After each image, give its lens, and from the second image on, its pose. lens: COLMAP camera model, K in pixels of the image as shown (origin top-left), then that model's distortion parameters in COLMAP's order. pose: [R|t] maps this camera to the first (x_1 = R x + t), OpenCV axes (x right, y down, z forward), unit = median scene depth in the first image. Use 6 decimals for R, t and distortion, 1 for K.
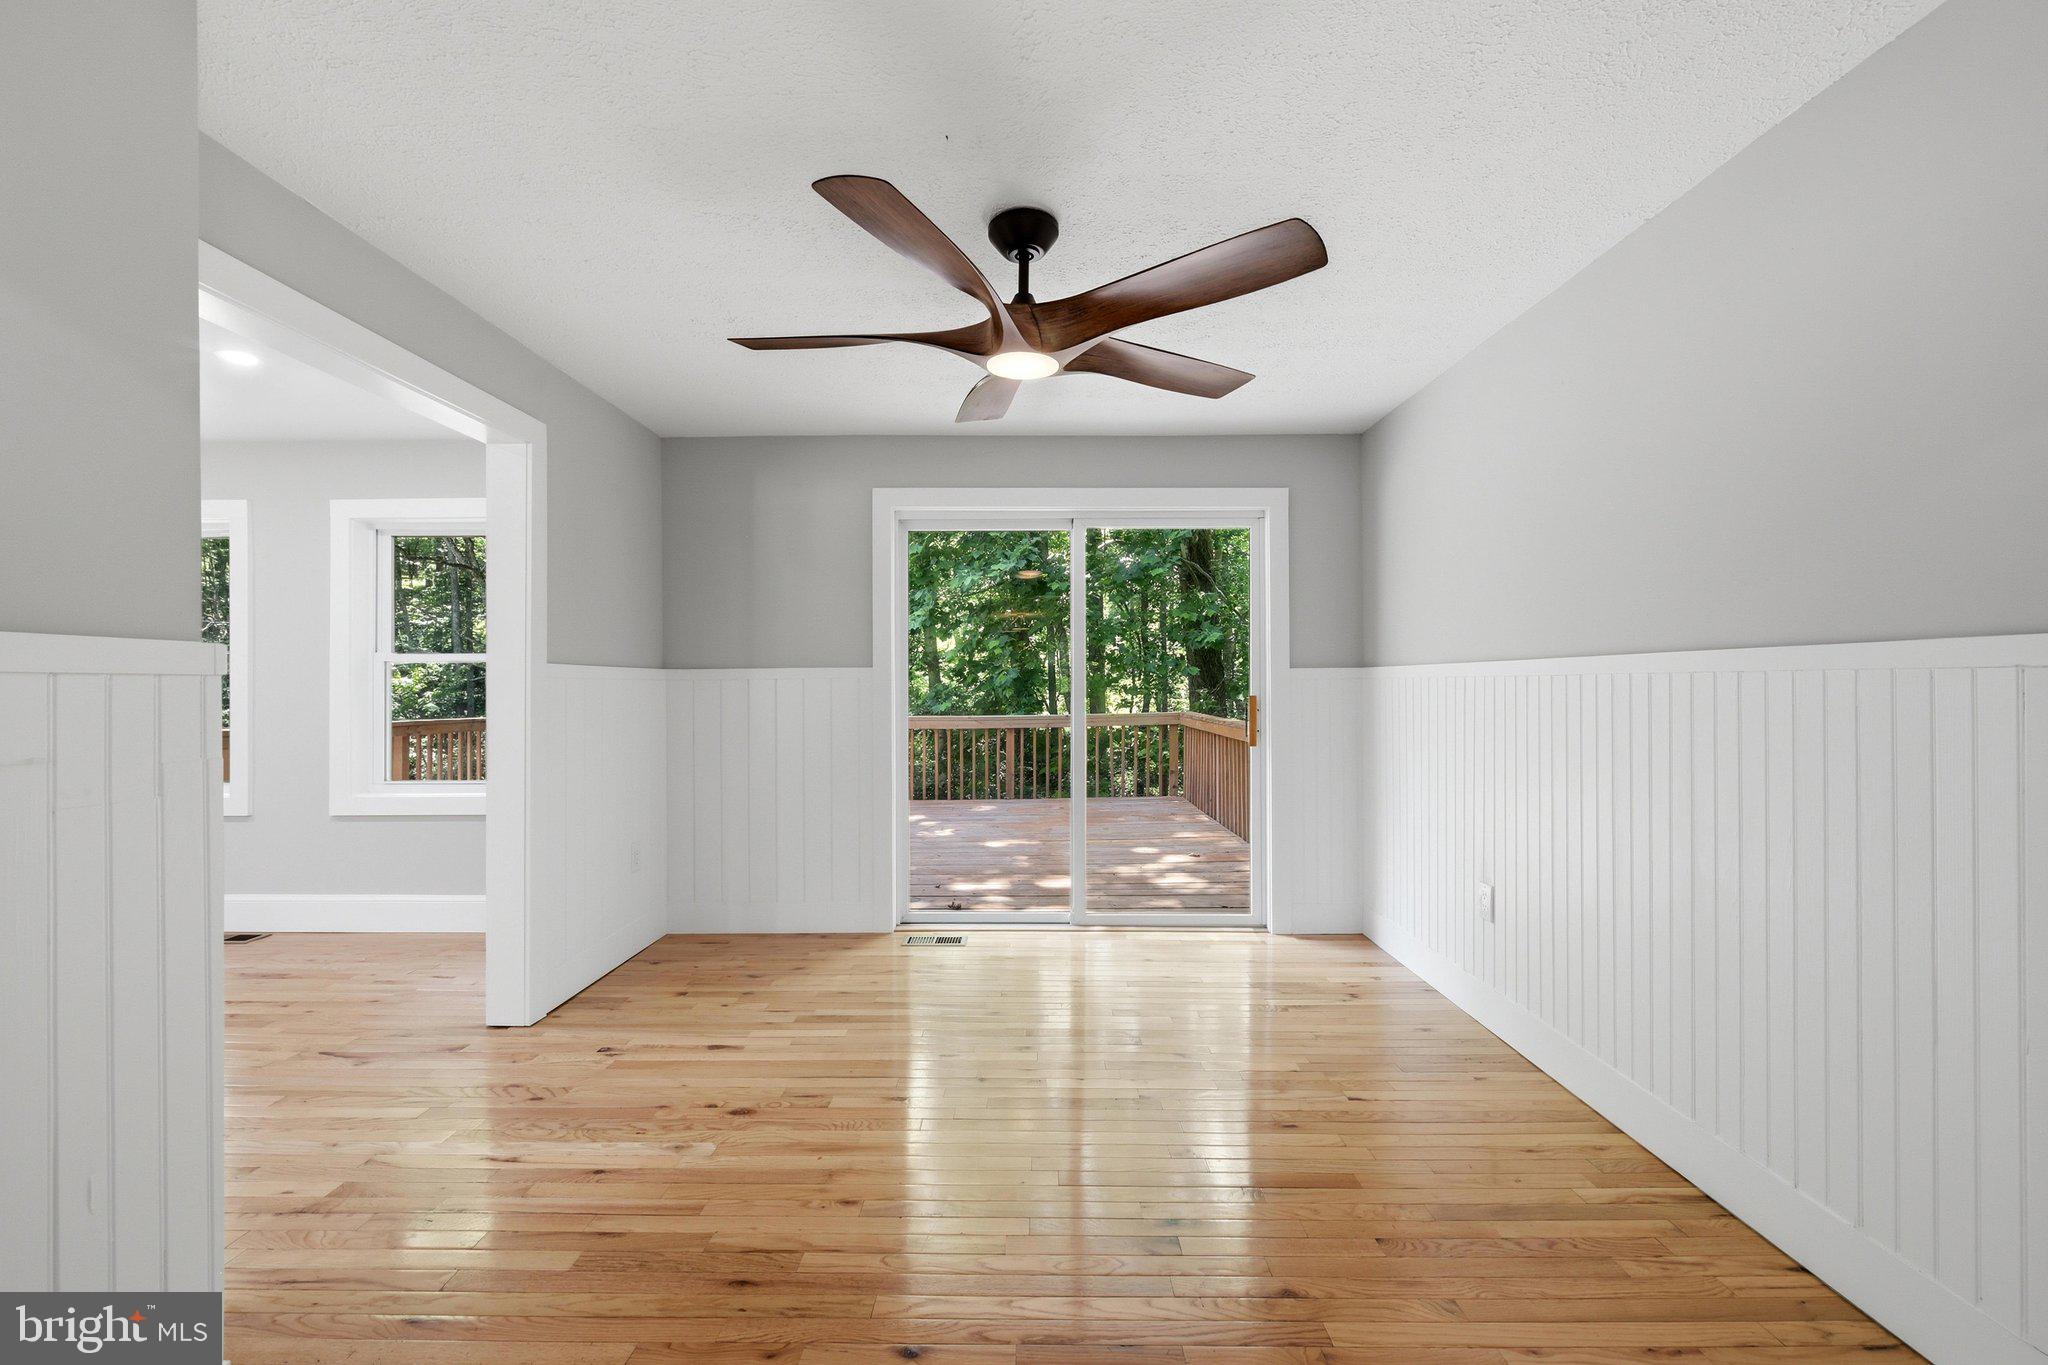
lens RADIAL K [[832.2, 0, 1019.8], [0, 832.2, 687.8], [0, 0, 1]] dist [-0.002356, 0.000344]
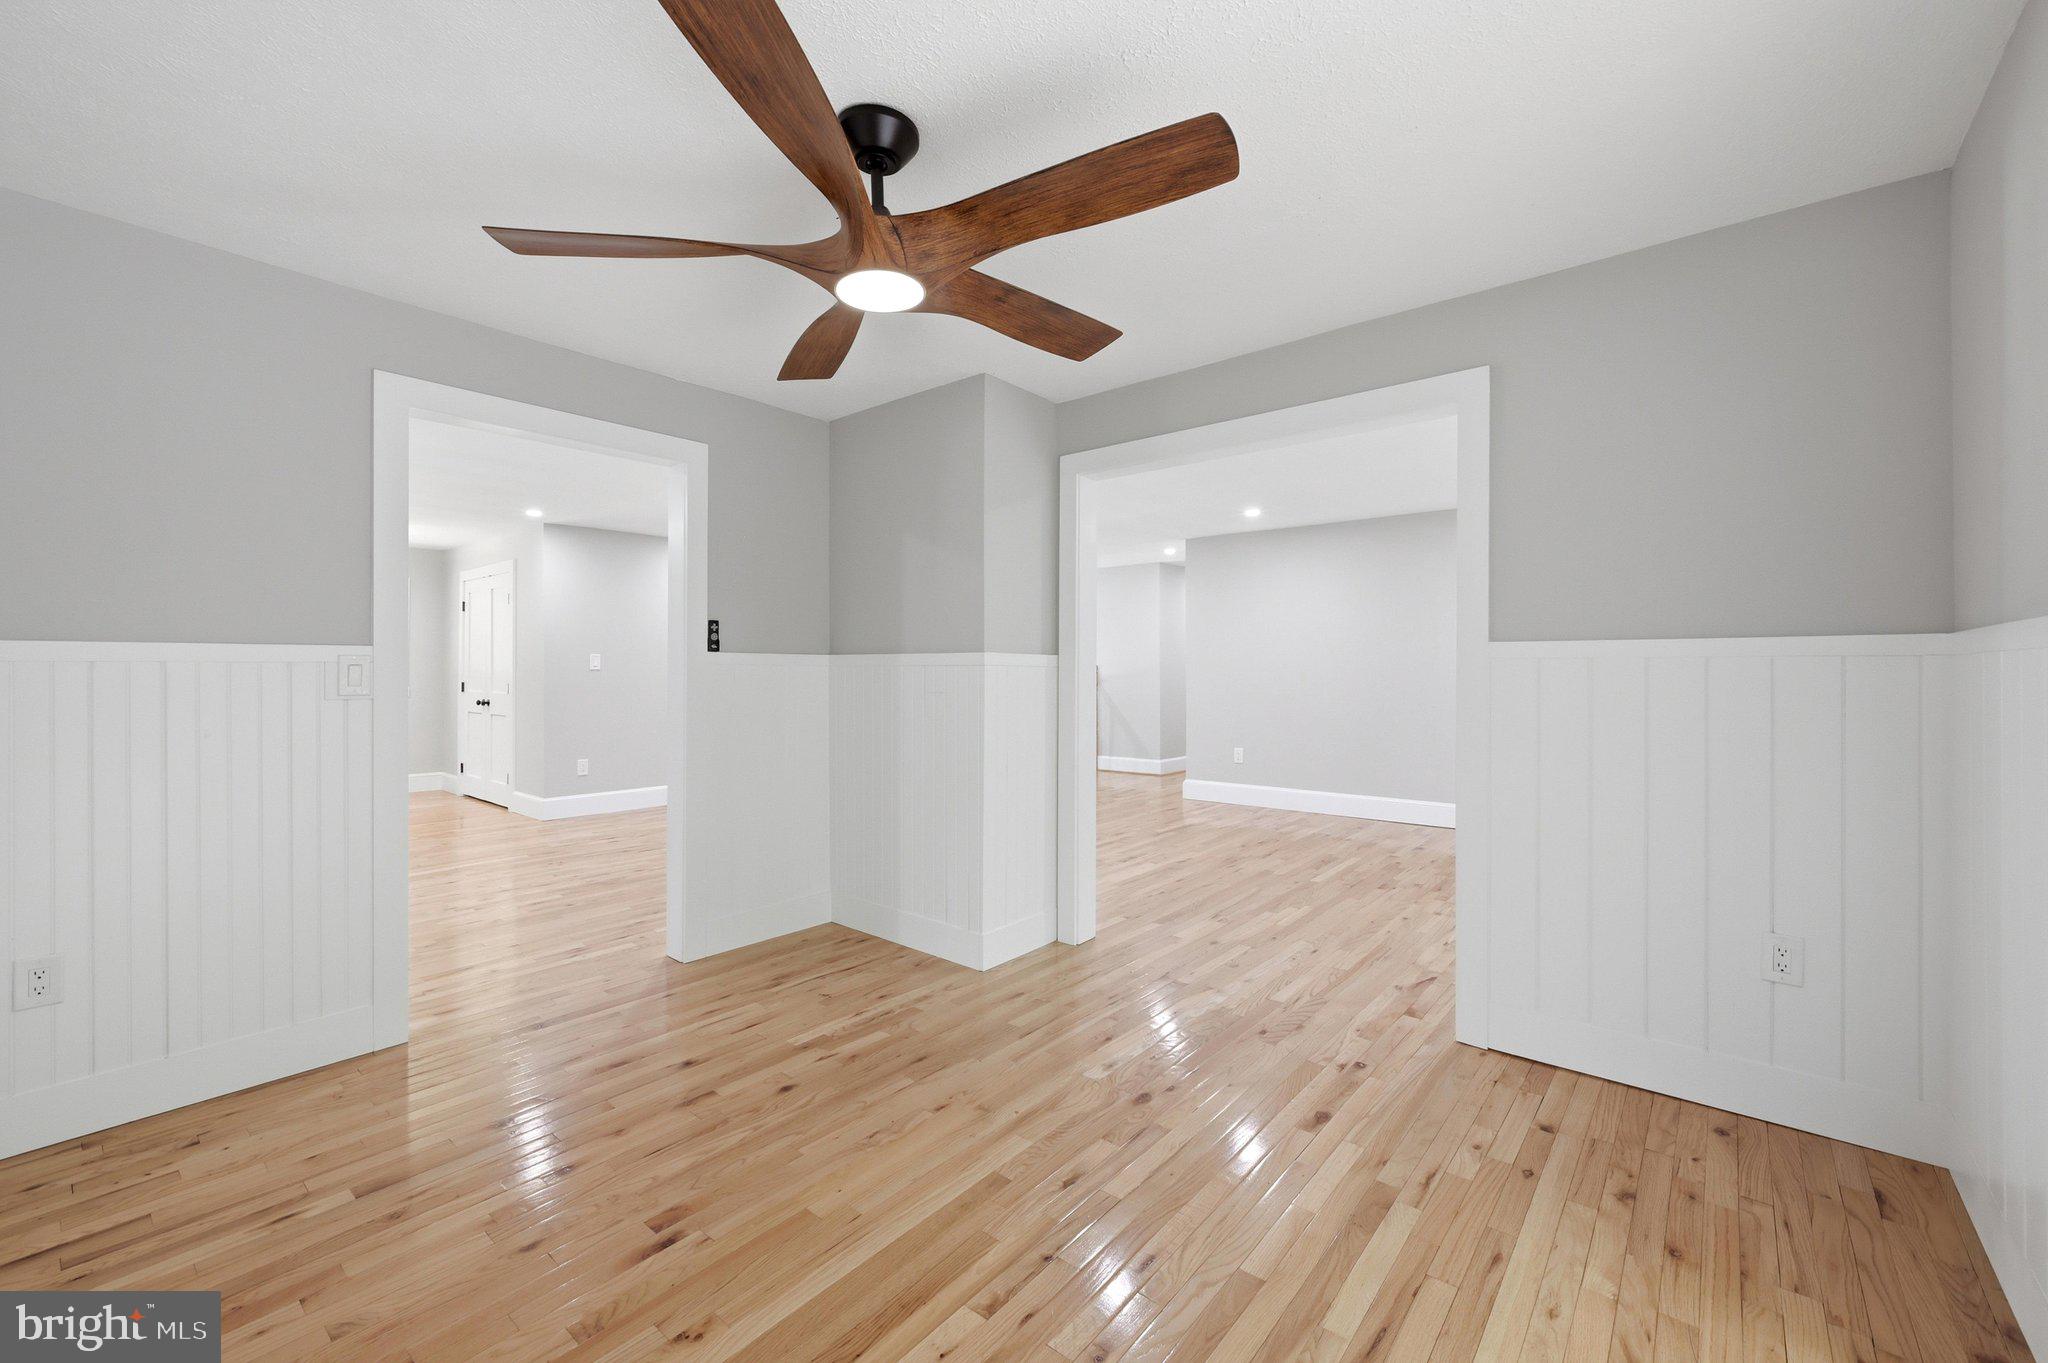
lens RADIAL K [[832.2, 0, 1022.1], [0, 832.2, 671.8], [0, 0, 1]] dist [-0.002356, 0.000344]
pose [[-0.639260, 0.004398, -0.768978, 0.499243], [0.001760, 0.999989, 0.004256, -0.002937], [0.768989, 0.001367, -0.639261, 1.471124]]
